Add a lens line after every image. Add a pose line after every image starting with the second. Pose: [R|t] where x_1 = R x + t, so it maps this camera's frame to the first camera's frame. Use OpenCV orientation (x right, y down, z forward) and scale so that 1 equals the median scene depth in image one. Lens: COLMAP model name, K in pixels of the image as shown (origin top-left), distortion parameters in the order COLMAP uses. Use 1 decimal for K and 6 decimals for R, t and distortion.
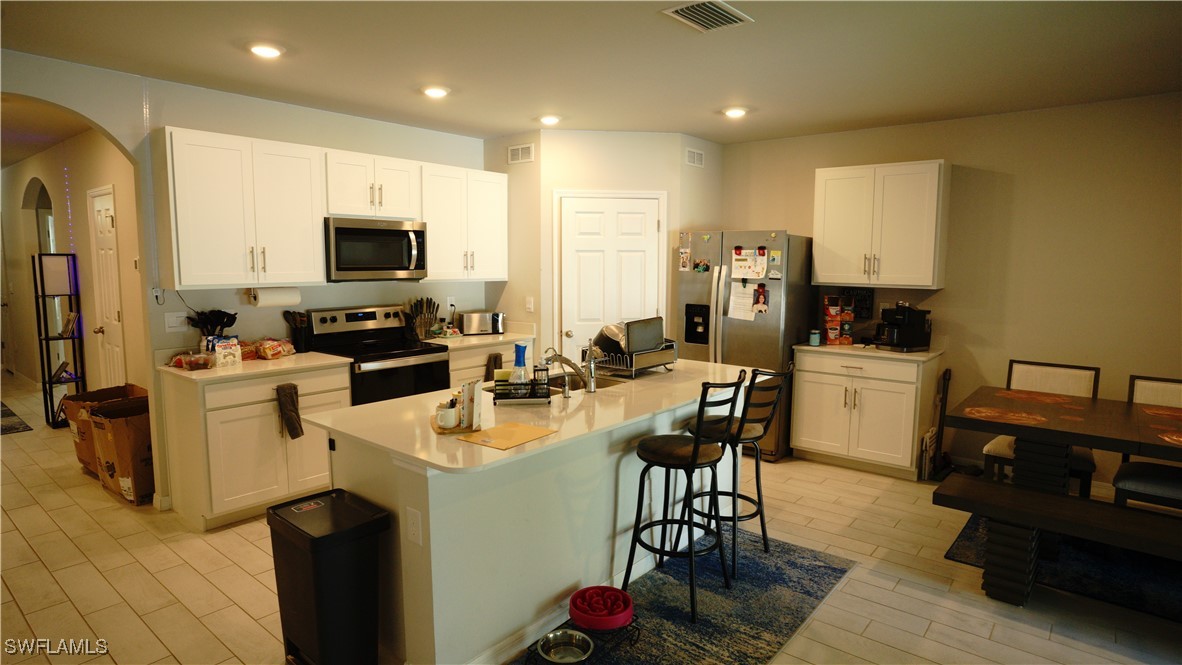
lens RADIAL K [[656.9, 0, 584.3], [0, 656.9, 330.5], [0, 0, 1]] dist [-0.034653, 0.015857]
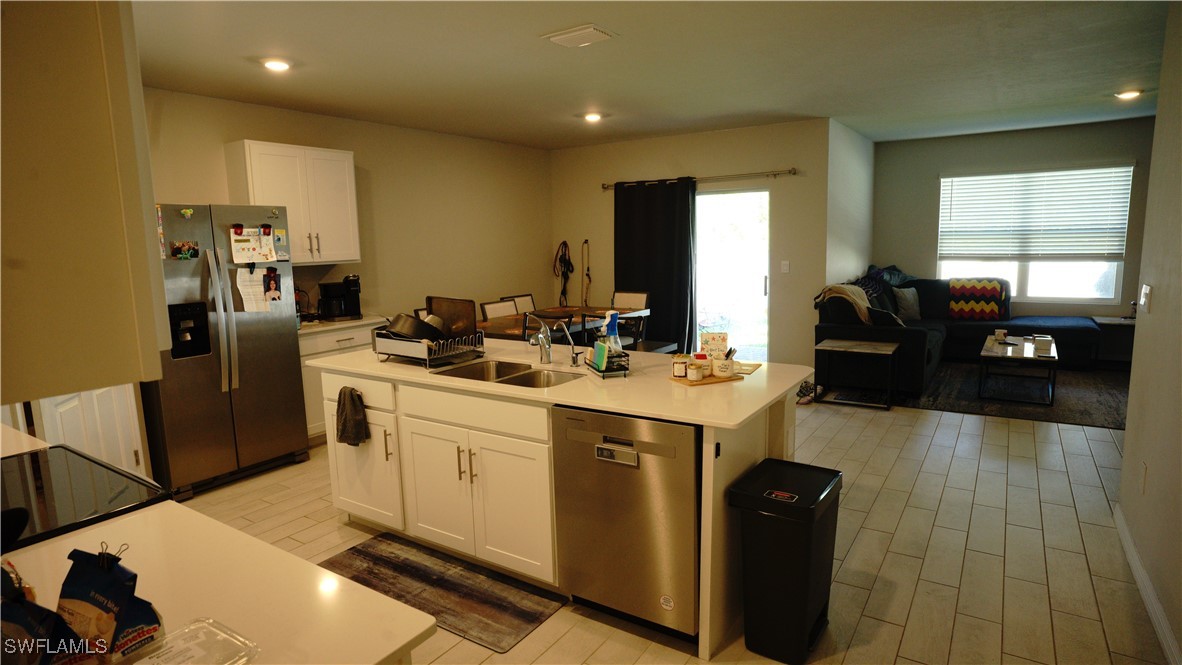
lens RADIAL K [[656.9, 0, 583.5], [0, 656.9, 335.5], [0, 0, 1]] dist [-0.034653, 0.015857]
pose [[-0.104593, -0.149857, 0.983160, -0.637011], [0.140046, 0.976512, 0.163743, -0.066200], [-0.984605, 0.154814, -0.081150, 0.669570]]
